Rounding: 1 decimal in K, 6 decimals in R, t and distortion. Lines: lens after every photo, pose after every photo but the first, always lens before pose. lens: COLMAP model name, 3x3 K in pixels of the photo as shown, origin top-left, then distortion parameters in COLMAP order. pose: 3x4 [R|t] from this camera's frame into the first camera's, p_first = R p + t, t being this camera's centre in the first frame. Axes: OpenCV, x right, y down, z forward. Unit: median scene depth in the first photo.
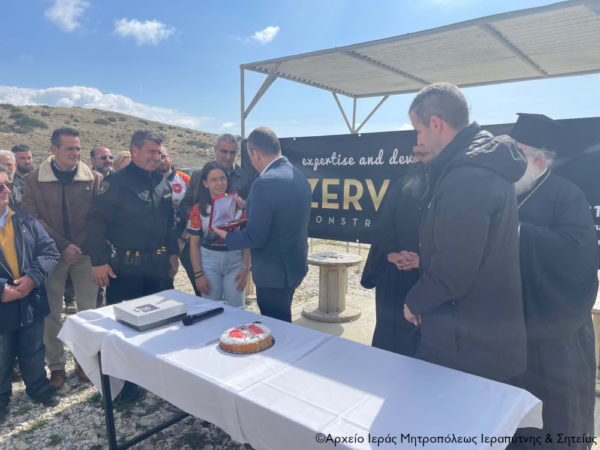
lens RADIAL K [[445.5, 0, 304.4], [0, 445.5, 239.2], [0, 0, 1]] dist [0.054530, -0.076357]
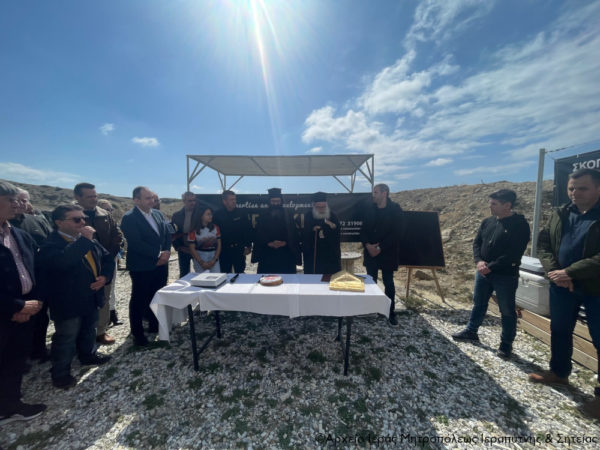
lens RADIAL K [[238.9, 0, 298.1], [0, 238.9, 227.8], [0, 0, 1]] dist [-0.003029, -0.000302]
pose [[0.804668, -0.043805, 0.592107, -0.413225], [0.094234, 0.994056, -0.054521, 0.016496], [-0.586200, 0.099668, 0.804013, -0.061373]]
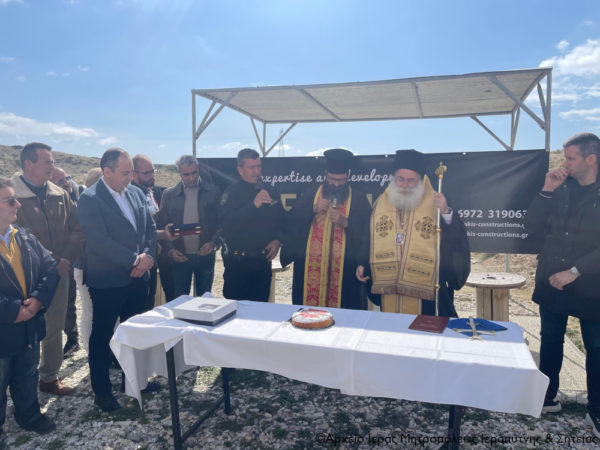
lens RADIAL K [[445.5, 0, 307.5], [0, 445.5, 228.1], [0, 0, 1]] dist [0.054530, -0.076357]
pose [[0.924903, -0.035769, 0.378517, -0.337459], [0.060094, 0.996804, -0.052645, 0.018955], [-0.375424, 0.071438, 0.924096, -0.090196]]
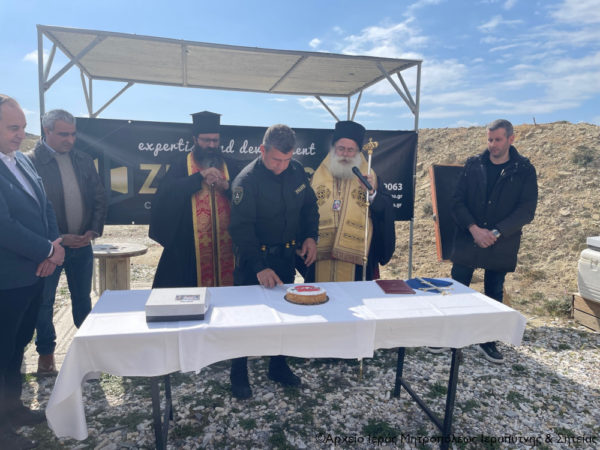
lens RADIAL K [[445.5, 0, 298.8], [0, 445.5, 225.1], [0, 0, 1]] dist [0.054530, -0.076357]
pose [[0.615952, -0.092752, 0.782305, -0.583359], [0.098128, 0.994344, 0.040630, -0.009657], [-0.781648, 0.051740, 0.621570, 0.139482]]
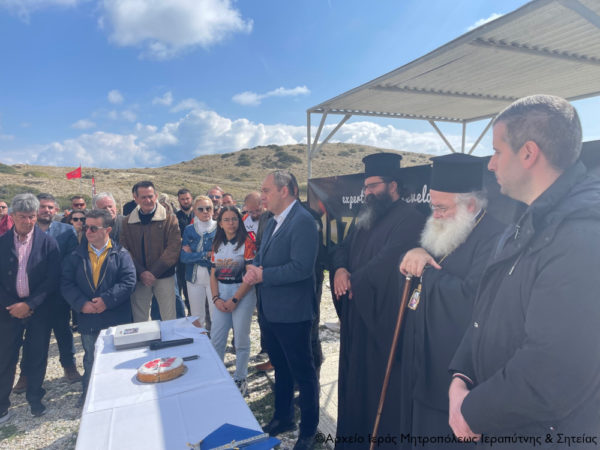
lens RADIAL K [[445.5, 0, 305.0], [0, 445.5, 234.5], [0, 0, 1]] dist [0.054530, -0.076357]
pose [[0.877125, 0.014358, -0.480048, 0.412958], [-0.045033, 0.997608, -0.052446, -0.040815], [0.478146, 0.067620, 0.875673, 0.094783]]
